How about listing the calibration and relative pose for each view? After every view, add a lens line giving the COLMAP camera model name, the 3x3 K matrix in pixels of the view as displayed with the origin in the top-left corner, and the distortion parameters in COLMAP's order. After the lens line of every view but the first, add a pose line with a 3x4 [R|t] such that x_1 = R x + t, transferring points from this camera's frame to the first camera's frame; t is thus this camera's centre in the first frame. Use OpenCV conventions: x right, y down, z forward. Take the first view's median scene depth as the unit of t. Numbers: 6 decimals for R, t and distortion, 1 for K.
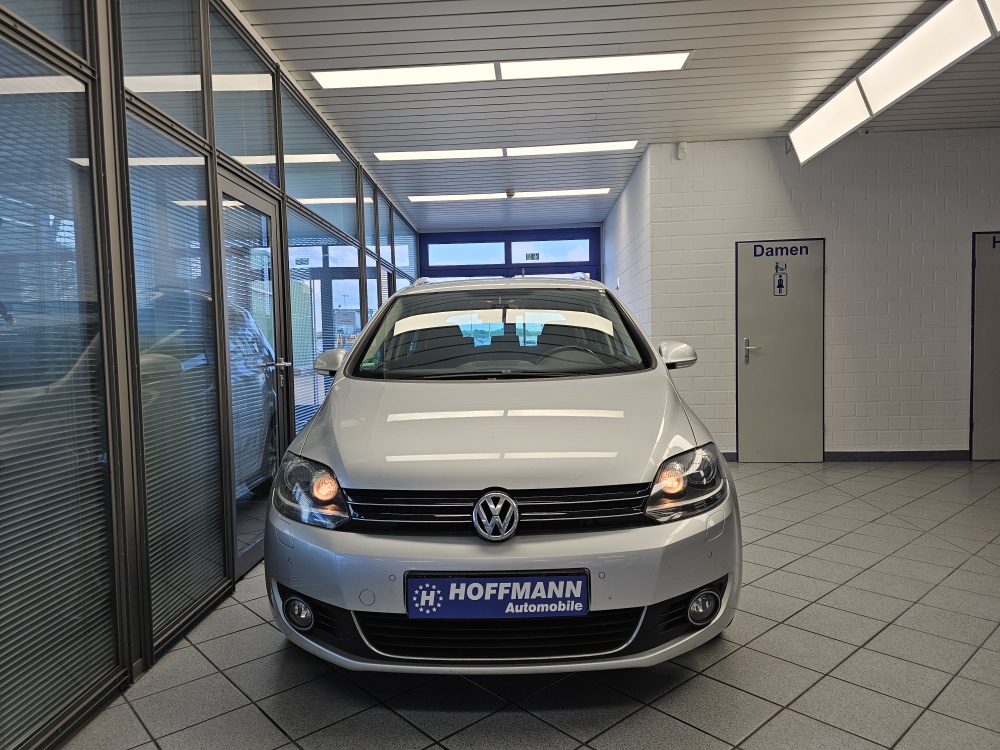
lens RADIAL K [[668.8, 0, 505.0], [0, 668.8, 378.6], [0, 0, 1]] dist [0.064913, -0.084302]
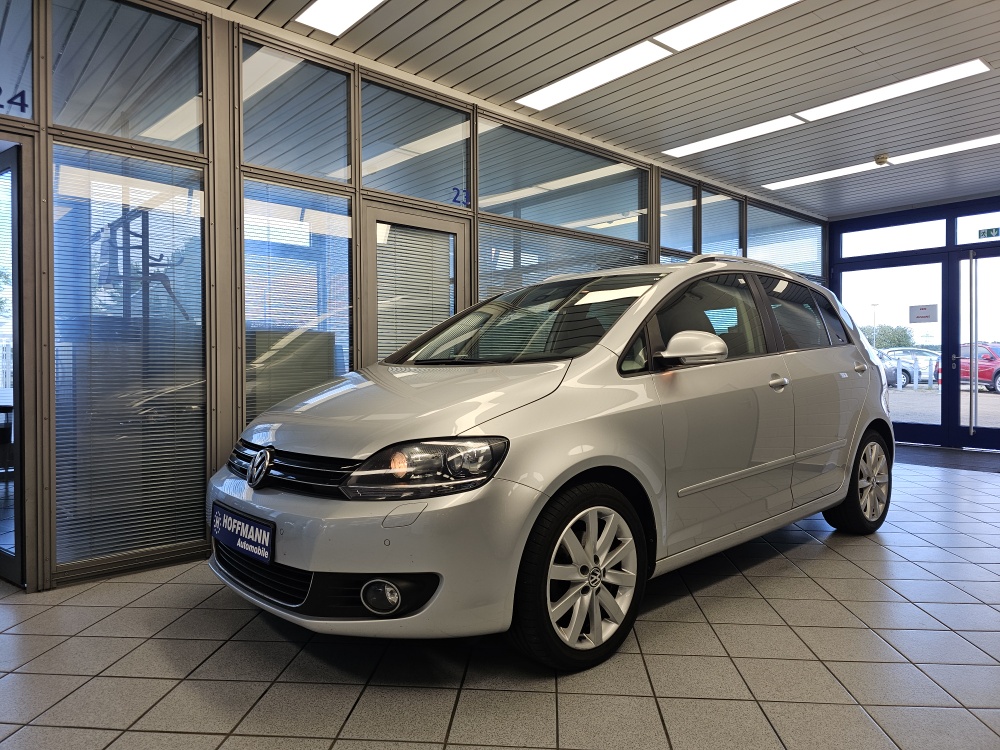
lens RADIAL K [[668.8, 0, 505.0], [0, 668.8, 378.6], [0, 0, 1]] dist [0.064913, -0.084302]
pose [[0.682863, 0.032125, -0.729840, 1.149403], [-0.047031, 0.998893, -0.000035, 0.026886], [0.729031, 0.034349, 0.683618, 0.494230]]
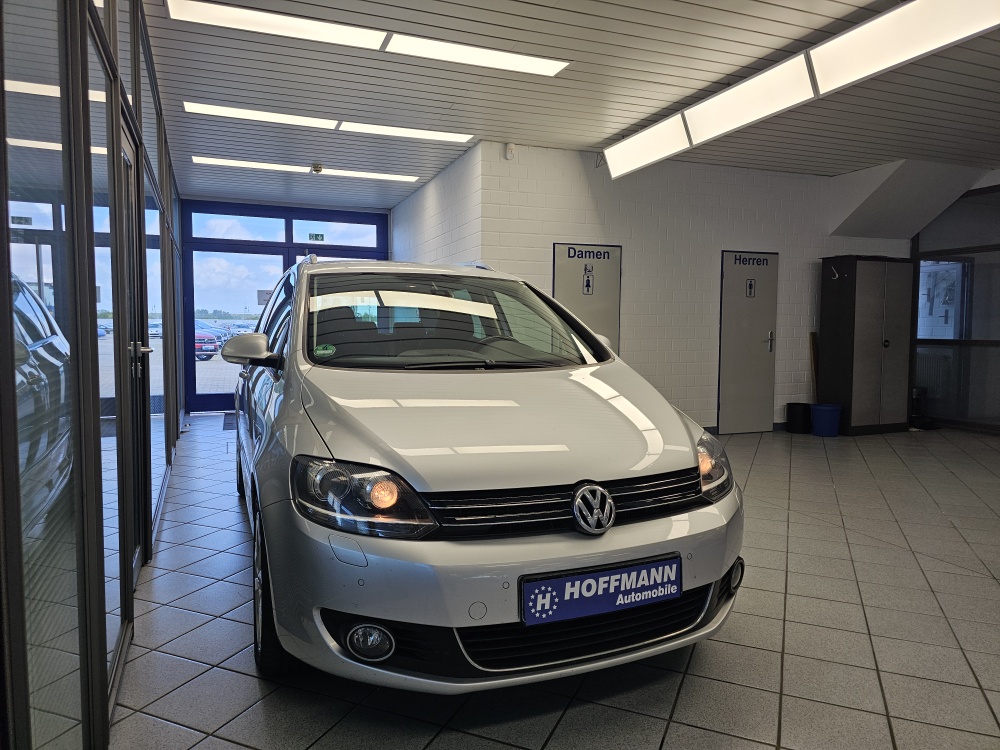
lens RADIAL K [[664.6, 0, 513.2], [0, 664.6, 368.7], [0, 0, 1]] dist [0.071294, -0.099254]
pose [[0.906074, 0.002973, 0.423108, -0.535254], [-0.004165, 0.999990, 0.001894, -0.002772], [-0.423098, -0.003478, 0.906077, 0.161029]]
